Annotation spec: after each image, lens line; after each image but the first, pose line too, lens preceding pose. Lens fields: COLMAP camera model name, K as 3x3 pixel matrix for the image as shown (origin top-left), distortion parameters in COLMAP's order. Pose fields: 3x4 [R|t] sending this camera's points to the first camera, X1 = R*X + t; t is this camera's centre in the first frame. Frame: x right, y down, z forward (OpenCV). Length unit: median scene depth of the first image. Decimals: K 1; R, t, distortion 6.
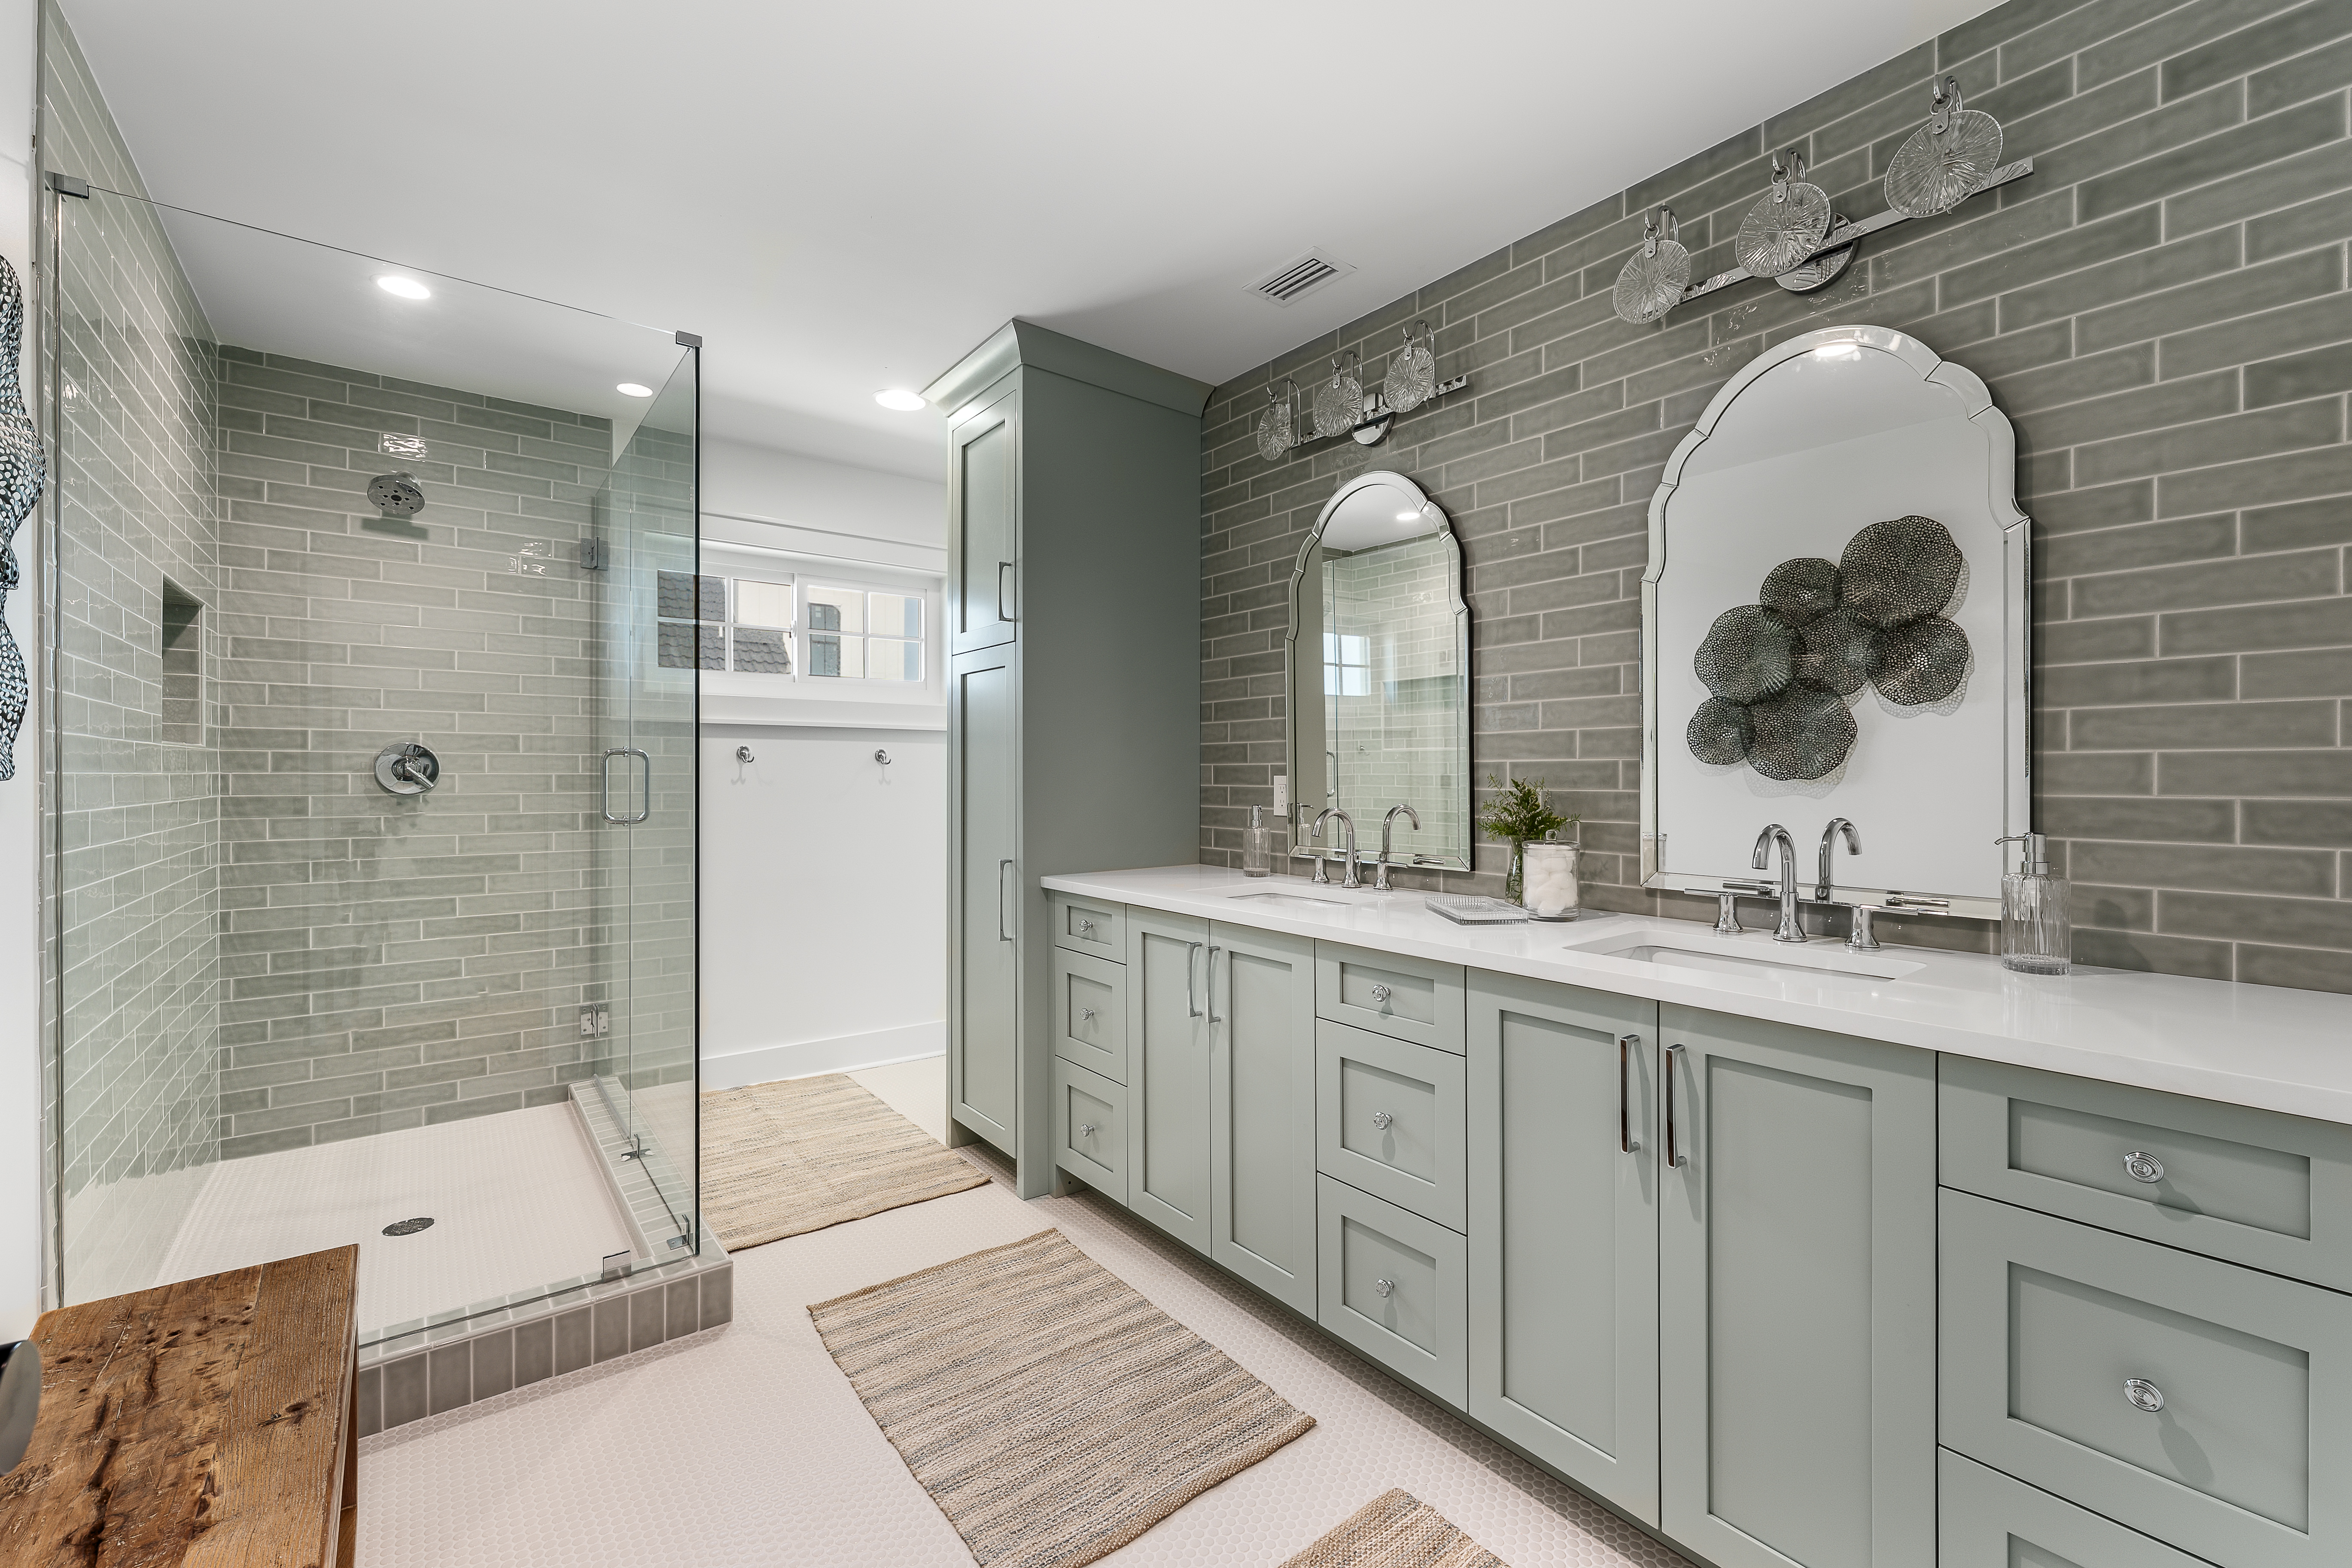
lens RADIAL K [[971.5, 0, 1160.8], [0, 971.5, 776.8], [0, 0, 1]] dist [-0.000624, -0.000427]
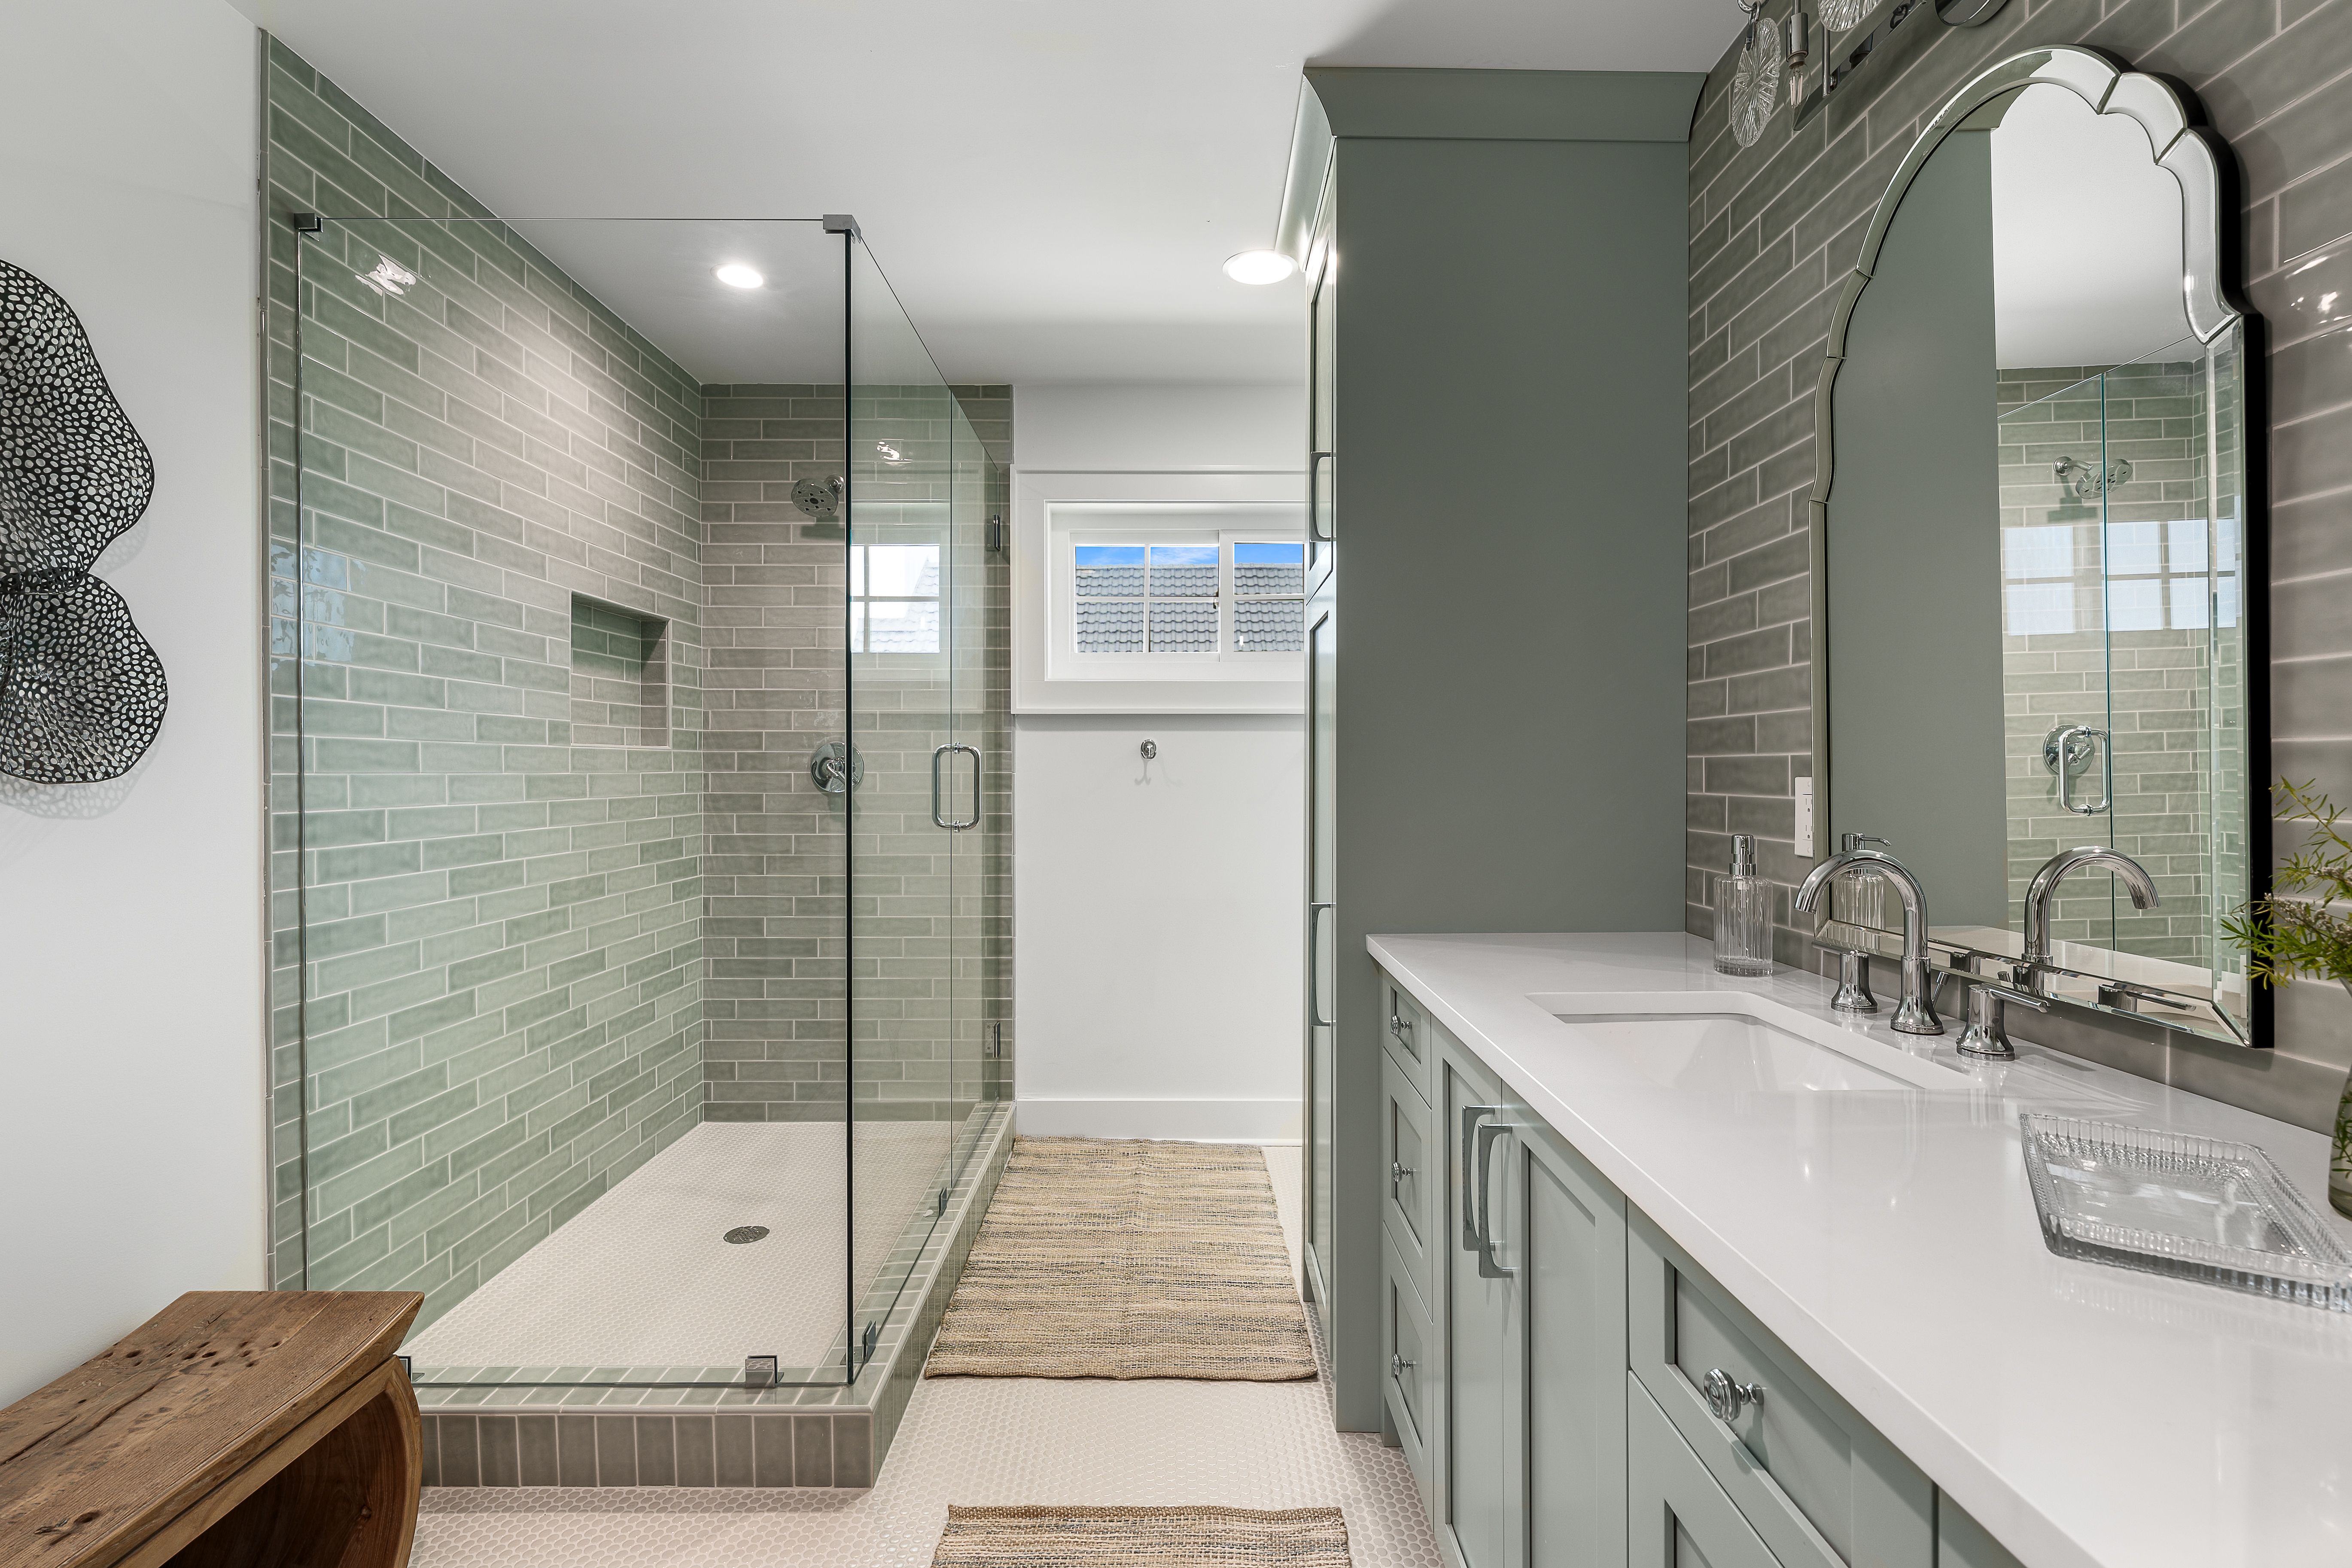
lens RADIAL K [[1053.0, 0, 1180.6], [0, 1053.0, 777.1], [0, 0, 1]] dist [-0.004065, -0.000230]
pose [[0.800673, 0.003029, -0.599094, 0.189886], [-0.000348, 0.999989, 0.004591, -0.003836], [0.599102, -0.003467, 0.800665, 0.368566]]
